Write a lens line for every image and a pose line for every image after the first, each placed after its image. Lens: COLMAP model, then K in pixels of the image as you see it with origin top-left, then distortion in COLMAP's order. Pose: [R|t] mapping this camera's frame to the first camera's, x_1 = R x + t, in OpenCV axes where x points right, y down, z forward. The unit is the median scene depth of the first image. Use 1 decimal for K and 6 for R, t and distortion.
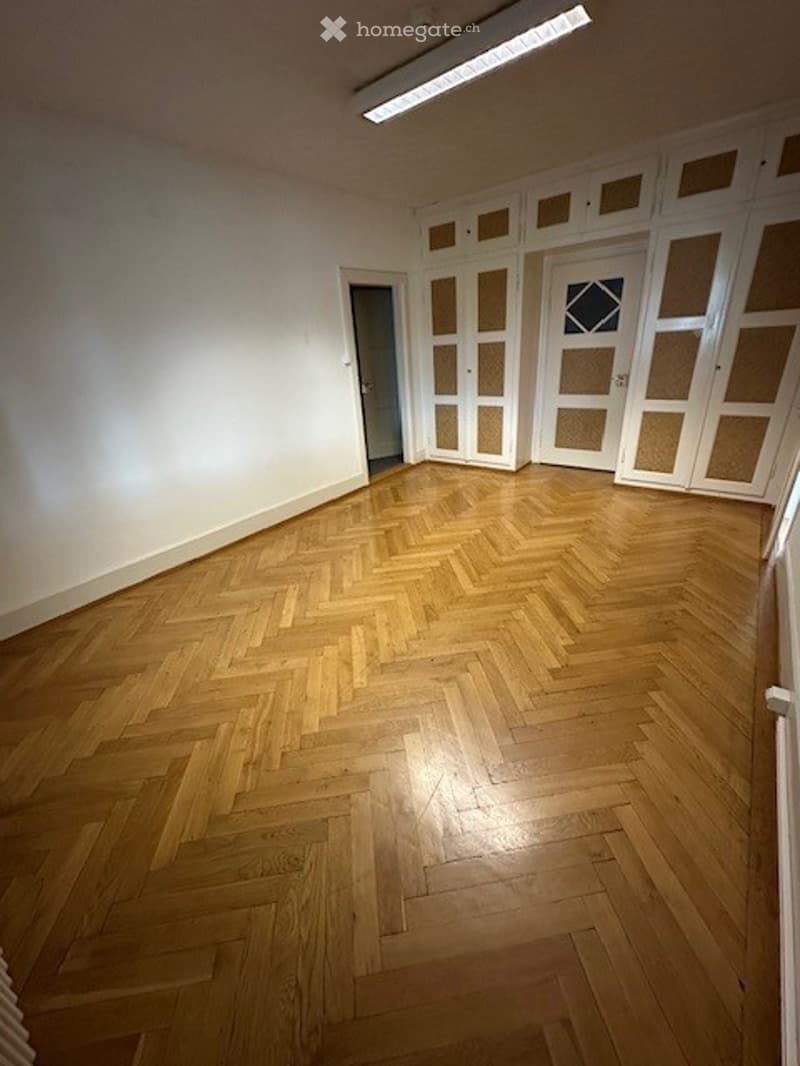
lens RADIAL K [[421.4, 0, 400.0], [0, 421.4, 533.0], [0, 0, 1]] dist [0.002000, 0.000256]
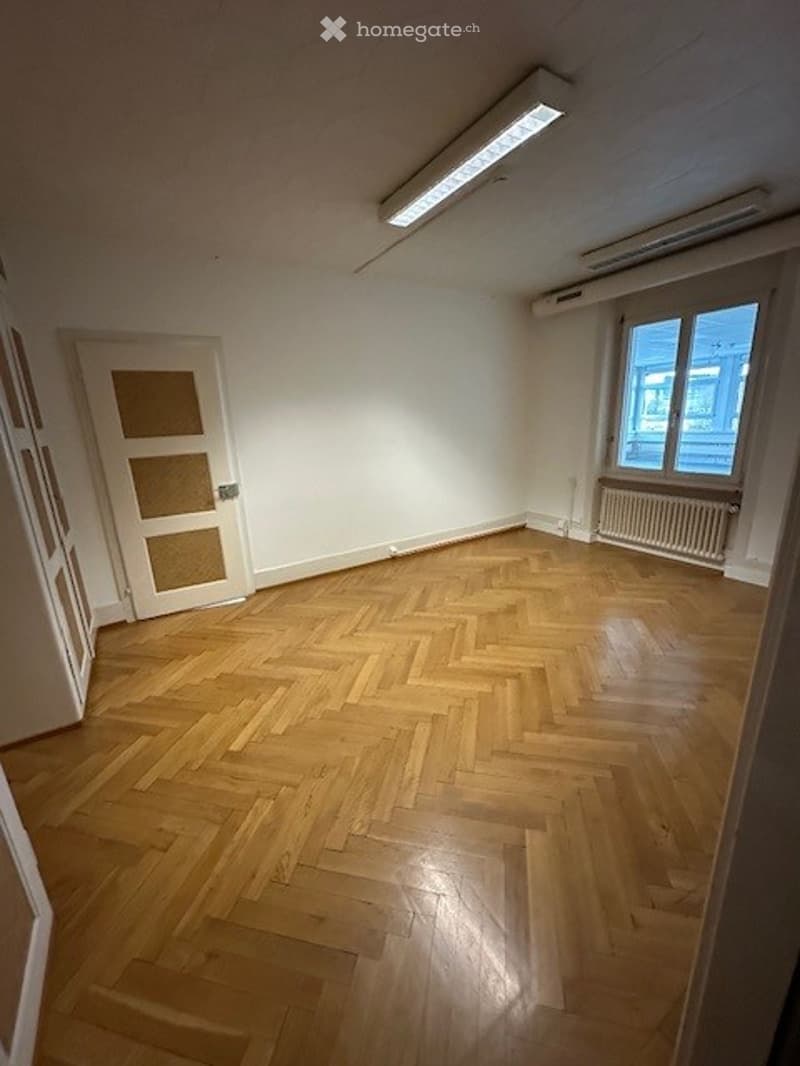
lens RADIAL K [[421.4, 0, 400.0], [0, 421.4, 533.0], [0, 0, 1]] dist [0.002000, 0.000256]
pose [[-0.935465, 0.010508, 0.353262, -0.053758], [0.229300, 0.778662, 0.584043, -0.668522], [-0.268935, 0.627355, -0.730821, 1.504022]]
